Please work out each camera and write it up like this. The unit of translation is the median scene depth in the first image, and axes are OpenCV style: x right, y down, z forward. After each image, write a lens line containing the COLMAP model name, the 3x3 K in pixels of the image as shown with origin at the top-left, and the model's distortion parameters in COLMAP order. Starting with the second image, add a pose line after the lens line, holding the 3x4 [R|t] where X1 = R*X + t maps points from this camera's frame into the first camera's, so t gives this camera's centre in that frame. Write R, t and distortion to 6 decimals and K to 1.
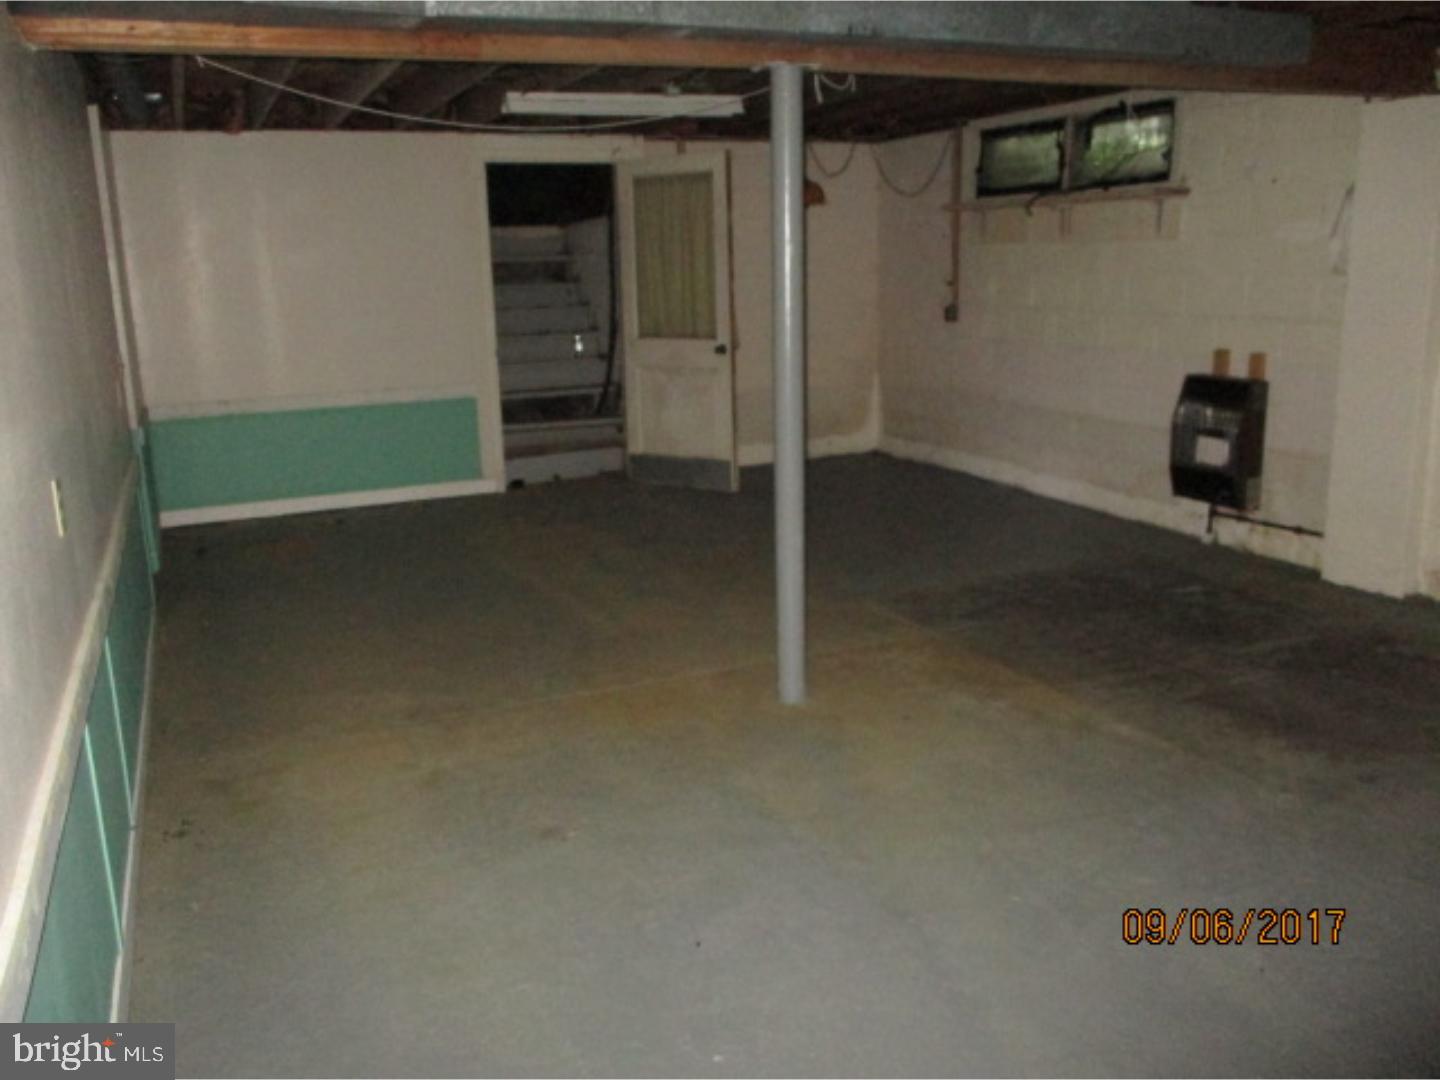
lens RADIAL K [[1173.7, 0, 720.0], [0, 1173.7, 540.0], [0, 0, 1]] dist [-0.003992, -0.001364]
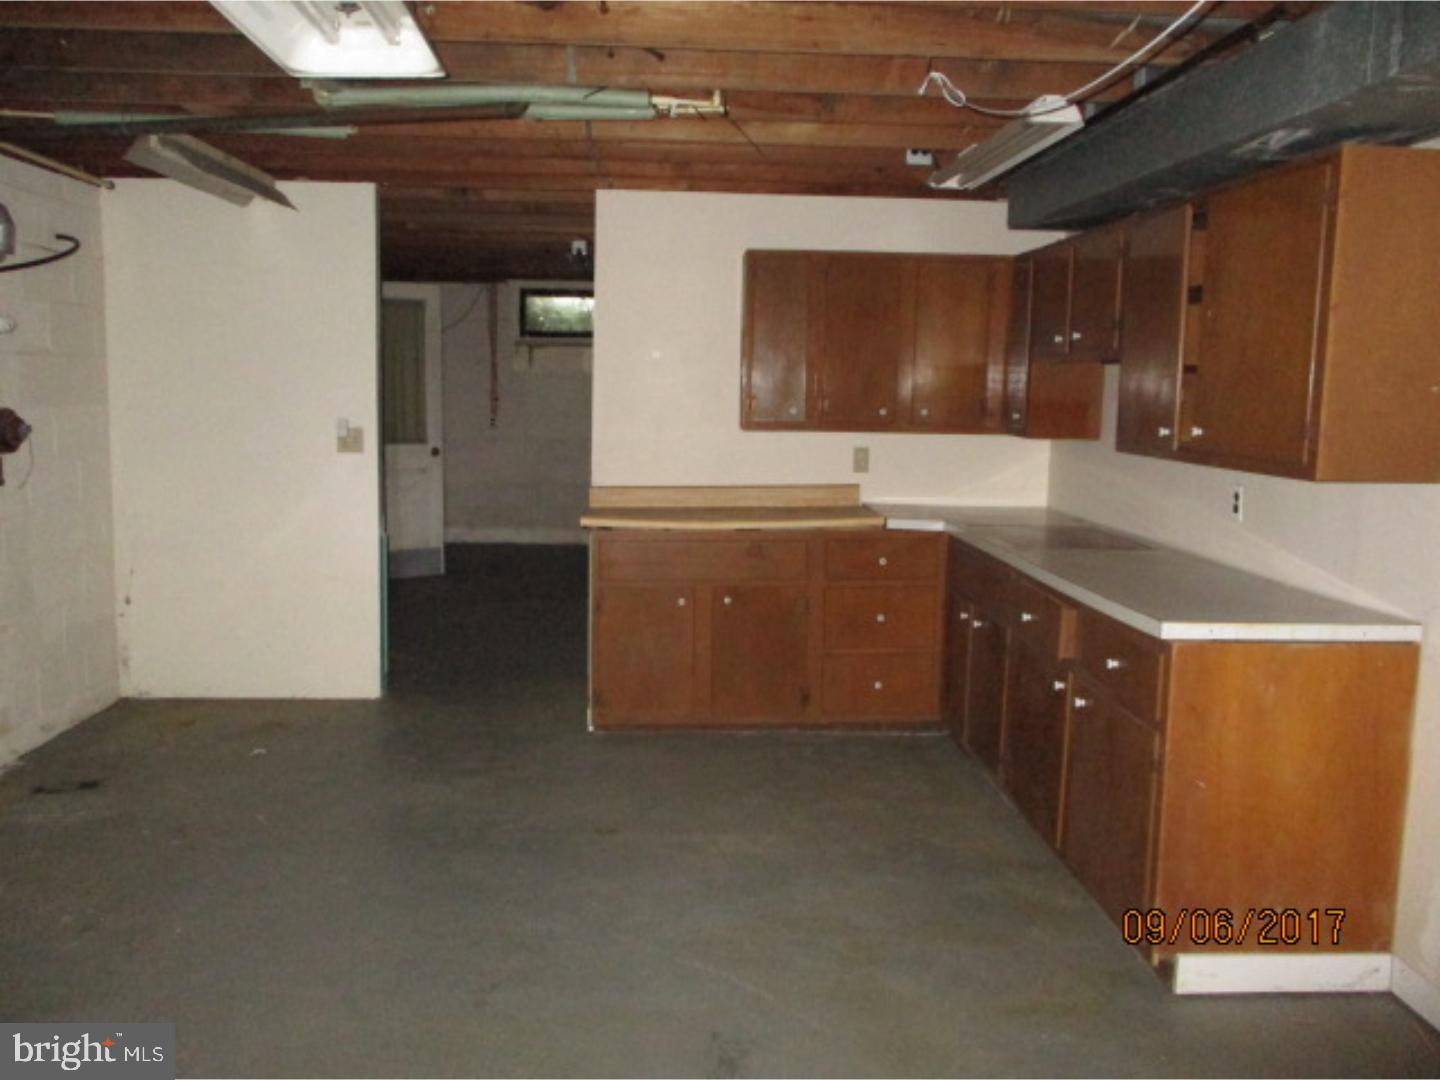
lens RADIAL K [[1173.7, 0, 720.0], [0, 1173.7, 540.0], [0, 0, 1]] dist [-0.003992, -0.001364]
pose [[0.350861, -0.096689, 0.931422, -0.997342], [0.155010, 0.986930, 0.044060, -0.082874], [-0.923509, 0.128921, 0.361263, 0.325532]]
